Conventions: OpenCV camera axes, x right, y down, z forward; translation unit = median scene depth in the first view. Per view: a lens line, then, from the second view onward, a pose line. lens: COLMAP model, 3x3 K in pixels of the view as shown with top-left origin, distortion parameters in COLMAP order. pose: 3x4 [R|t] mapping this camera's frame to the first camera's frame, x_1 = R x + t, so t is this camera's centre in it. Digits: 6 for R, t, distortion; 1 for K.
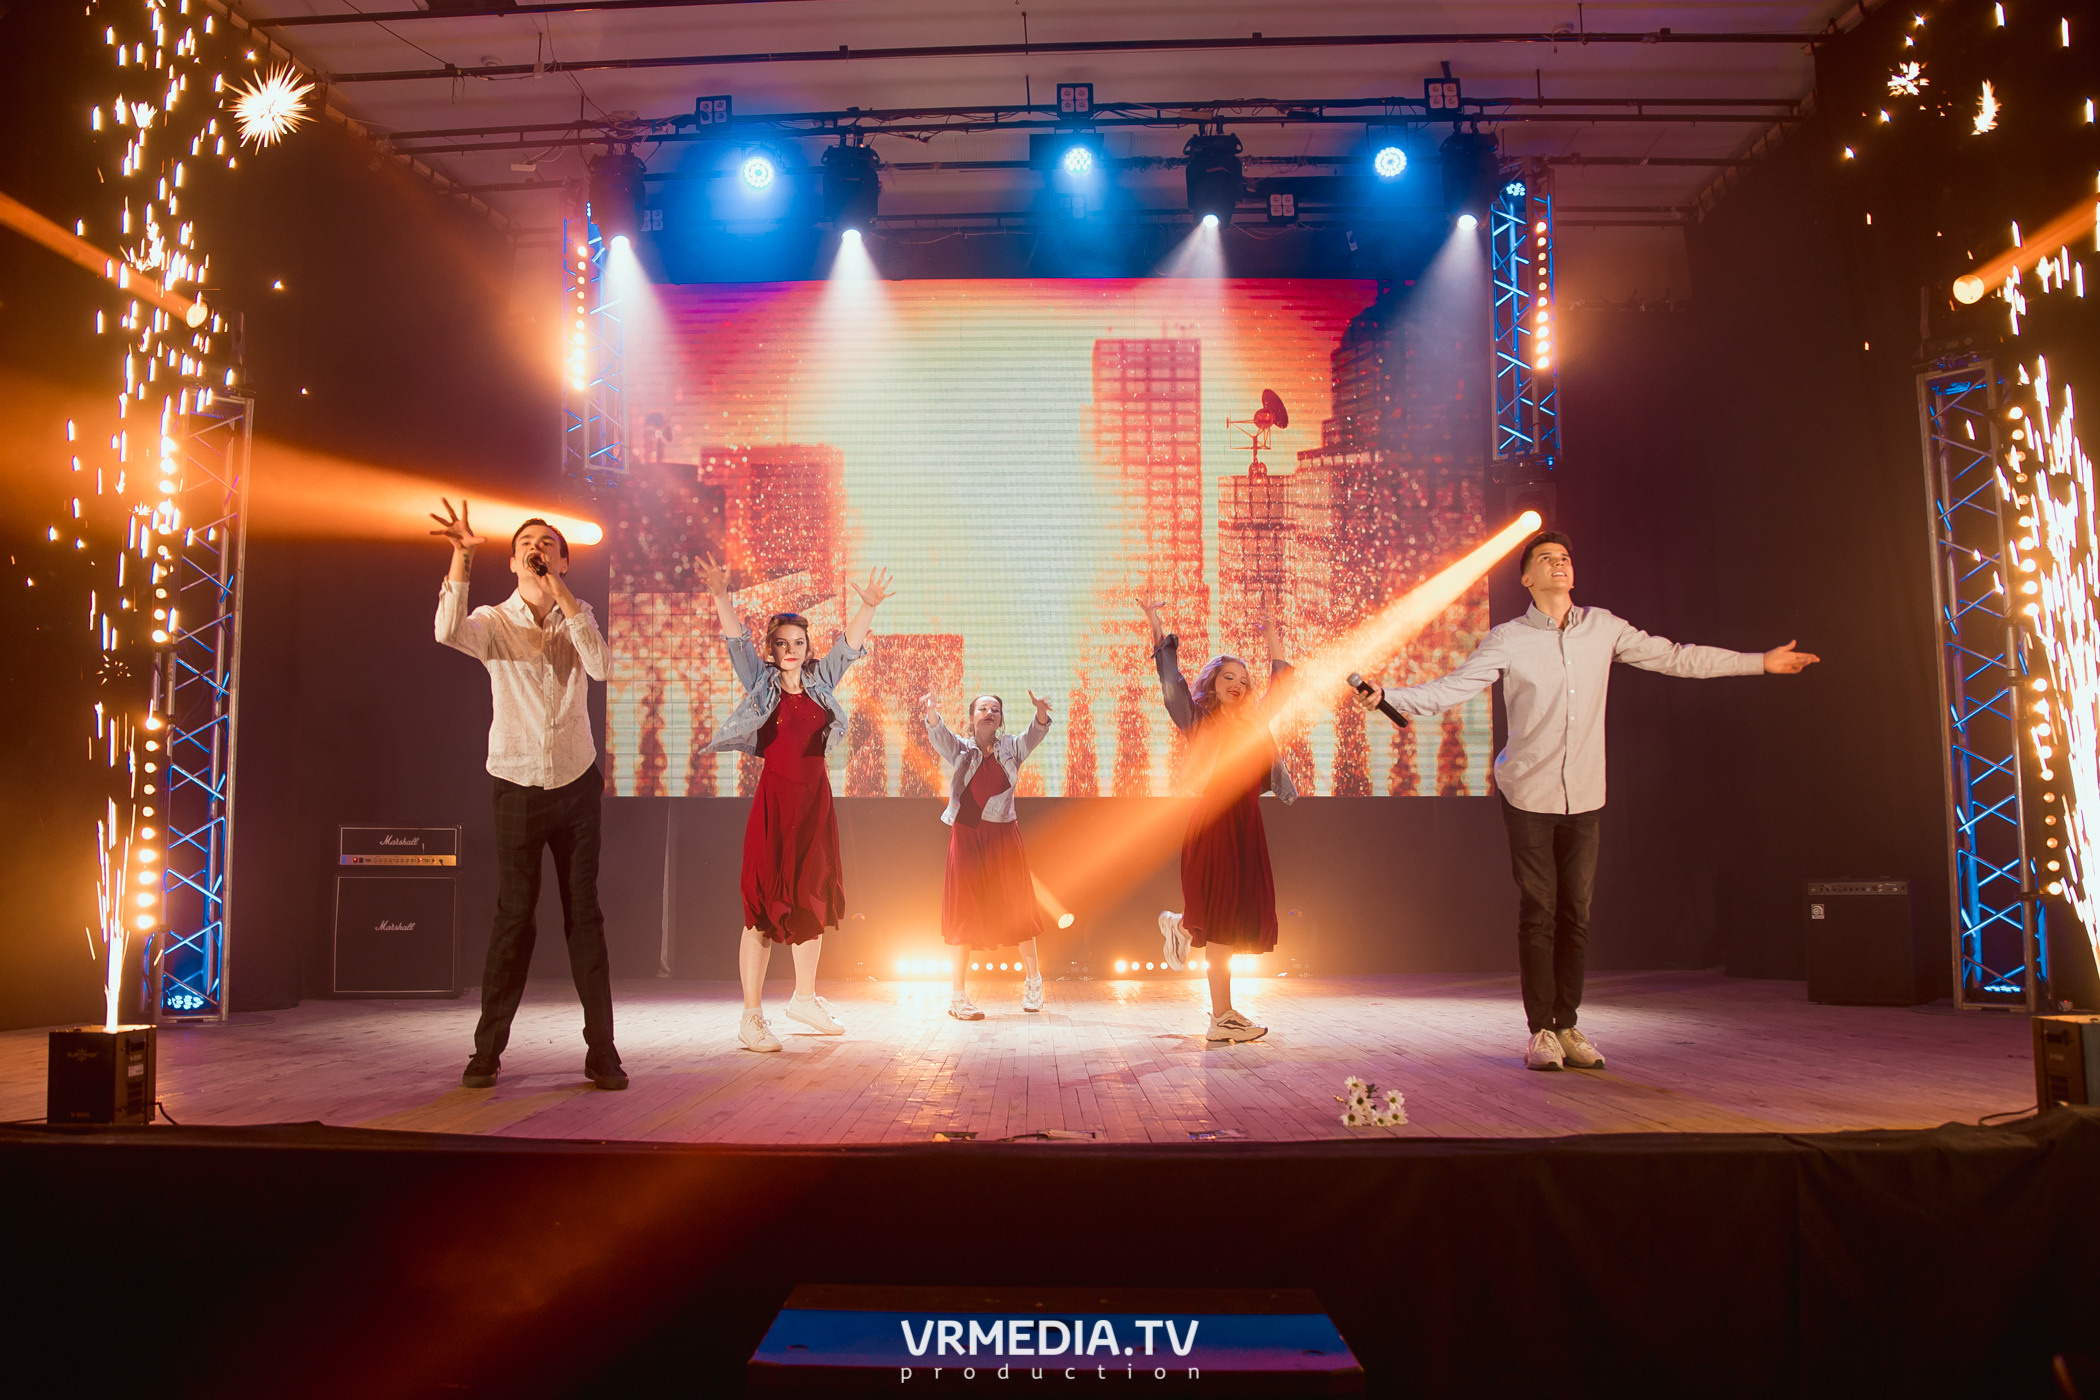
lens RADIAL K [[1691.7, 0, 957.9], [0, 1691.7, 686.4], [0, 0, 1]] dist [-0.102755, 0.008757]
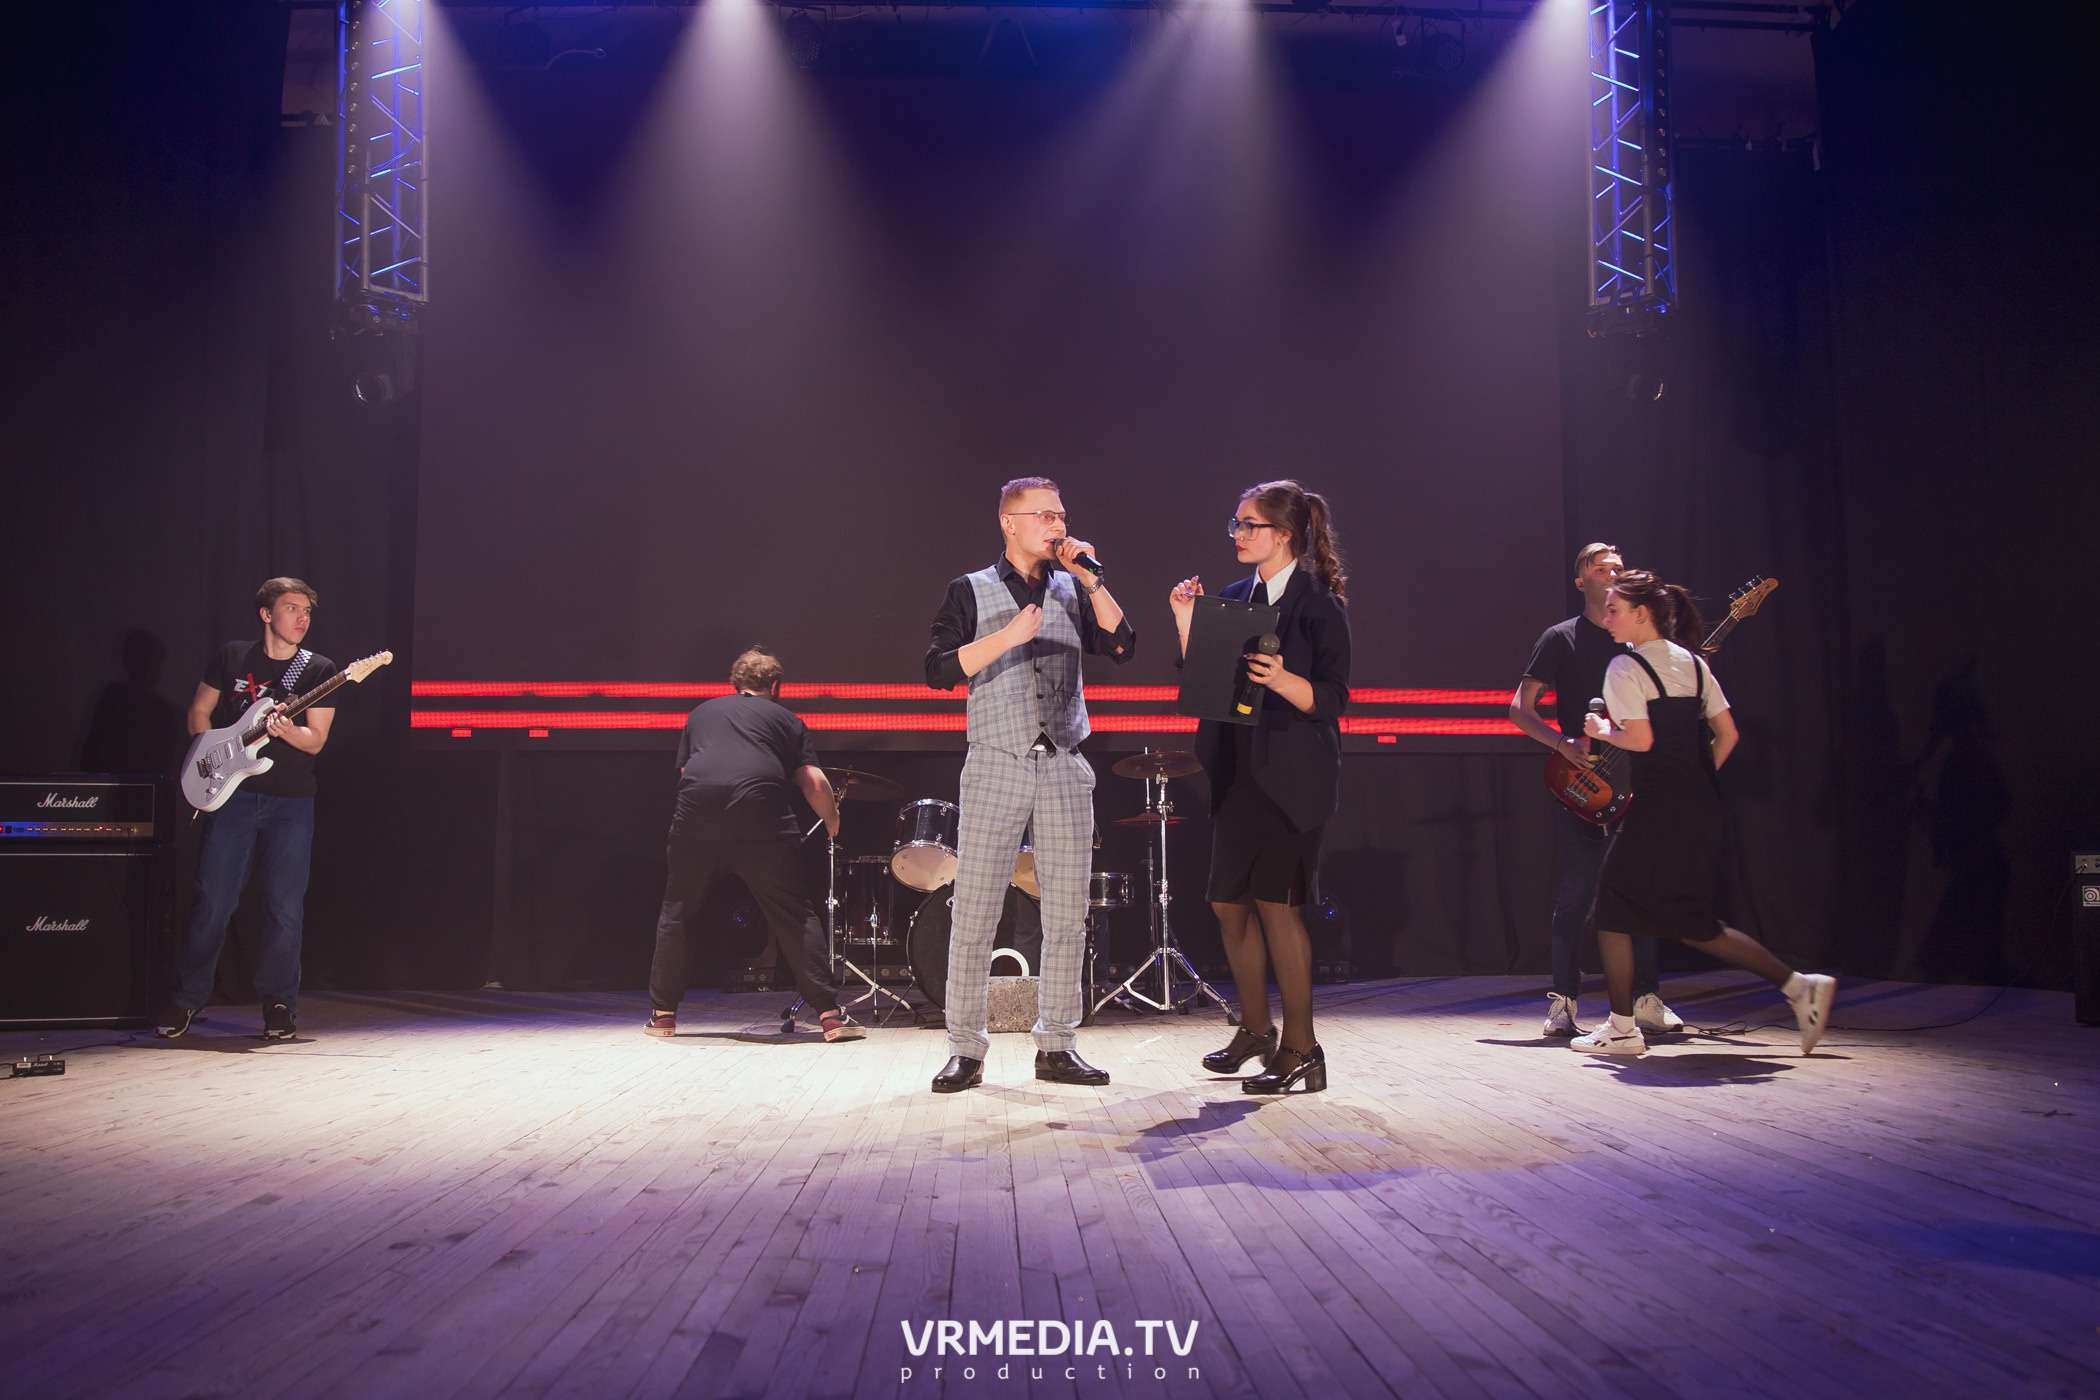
lens RADIAL K [[1936.2, 0, 1050.0], [0, 1936.2, 700.0], [0, 0, 1]] dist [-0.140057, 0.091826]
pose [[0.996987, 0.002312, 0.077535, 0.009612], [-0.004607, 0.999556, 0.029443, 0.022306], [-0.077433, -0.029711, 0.996555, 0.169844]]
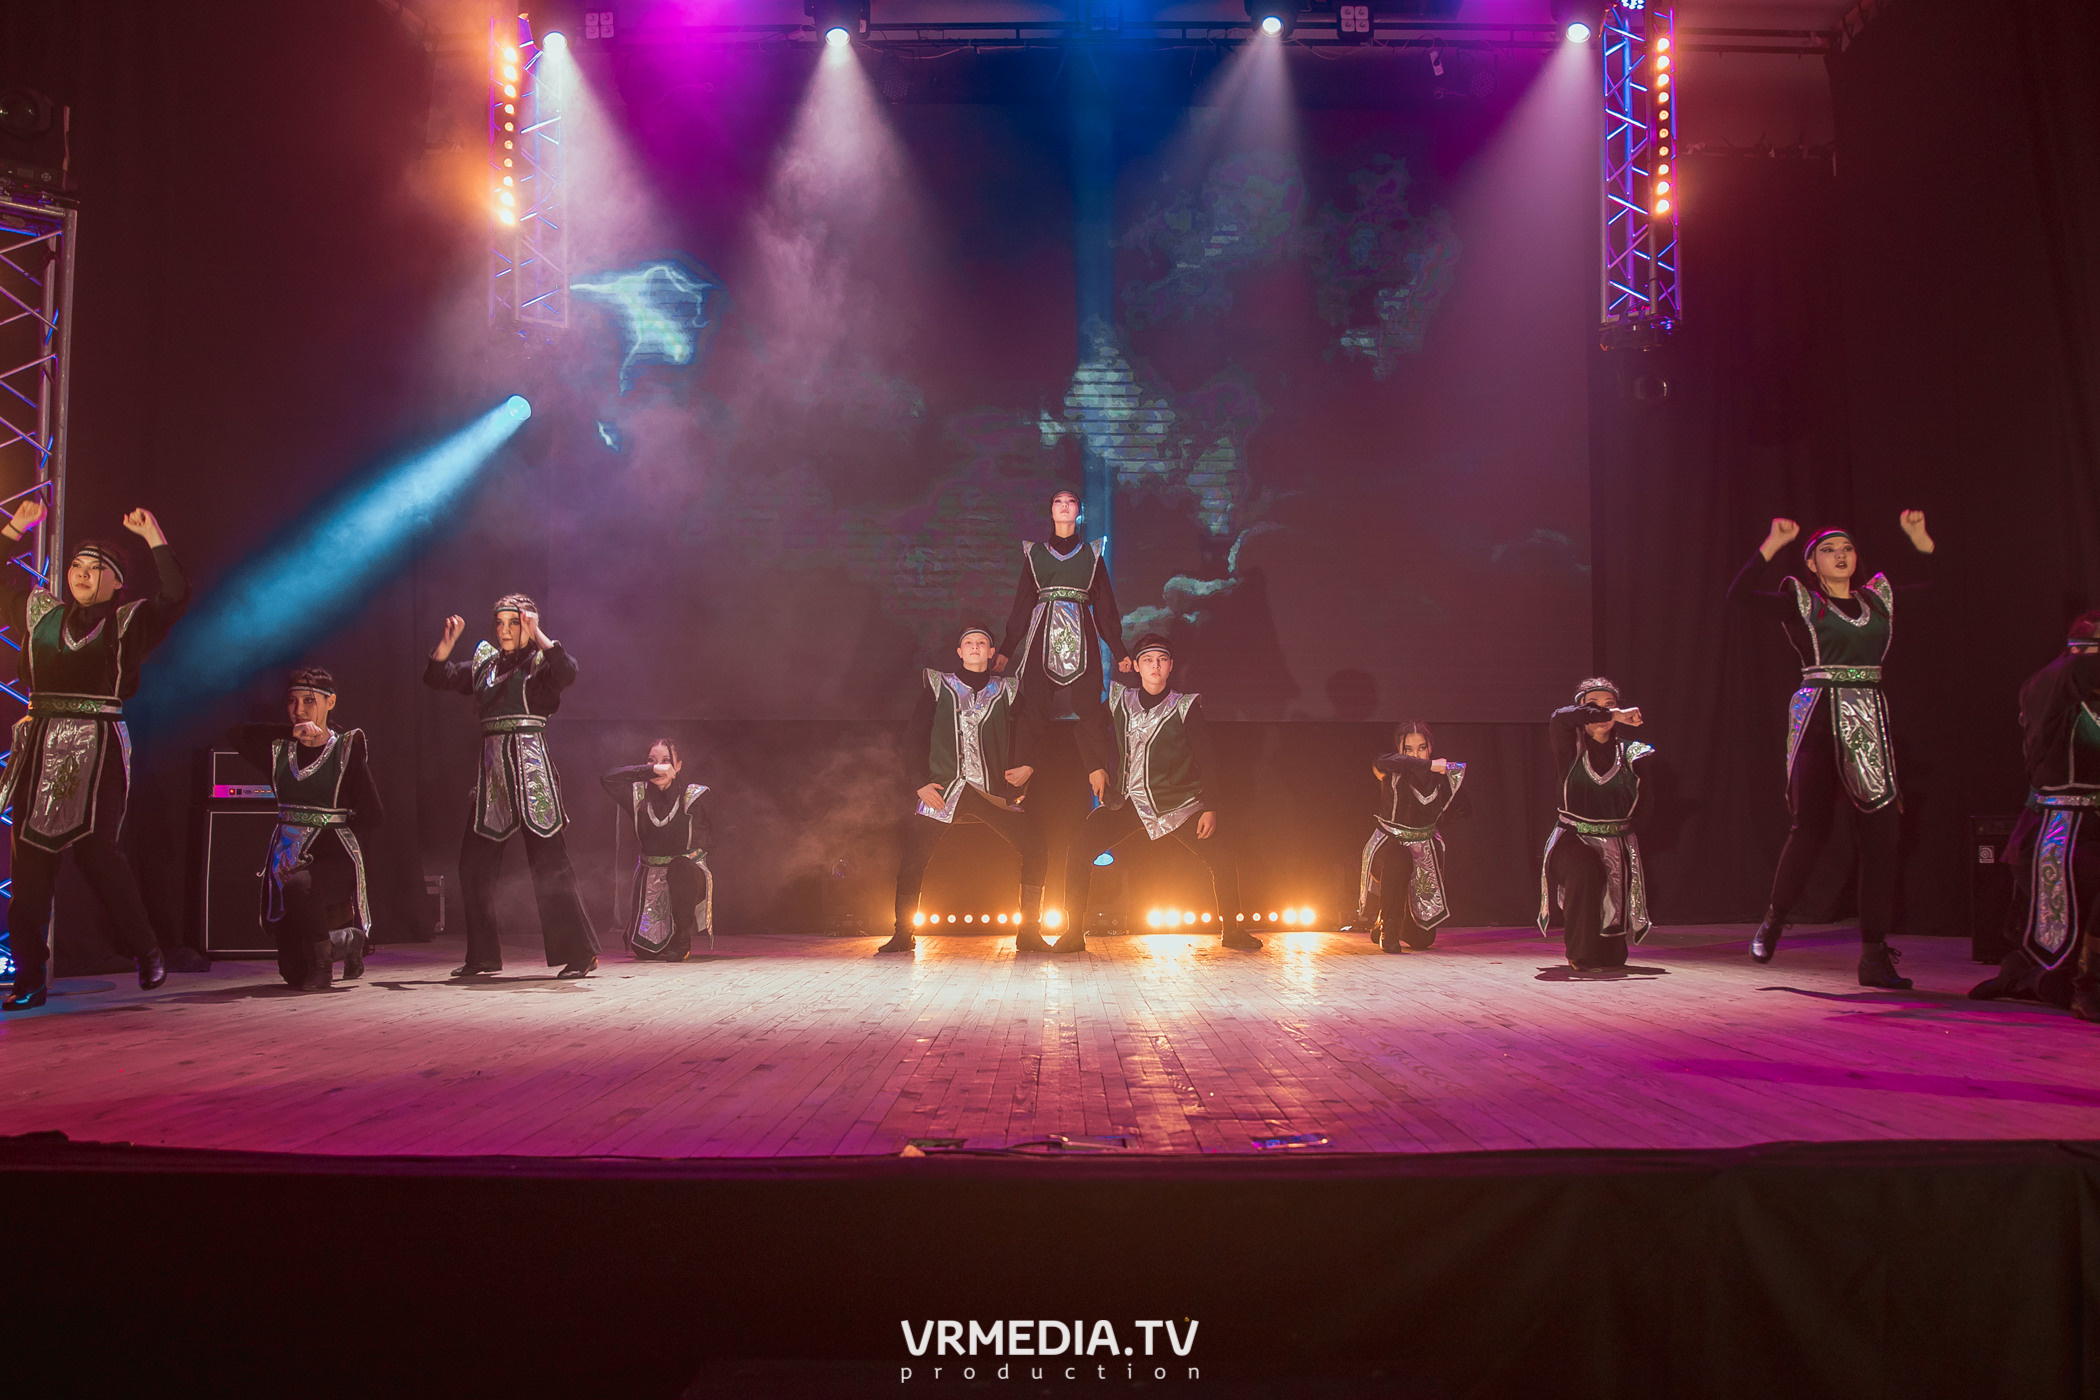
lens RADIAL K [[1936.2, 0, 1050.0], [0, 1936.2, 700.0], [0, 0, 1]] dist [-0.140057, 0.091826]
pose [[0.999187, 0.002323, 0.040255, 0.003780], [-0.004381, 0.998682, 0.051135, 0.008044], [-0.040083, -0.051269, 0.997880, 0.045343]]
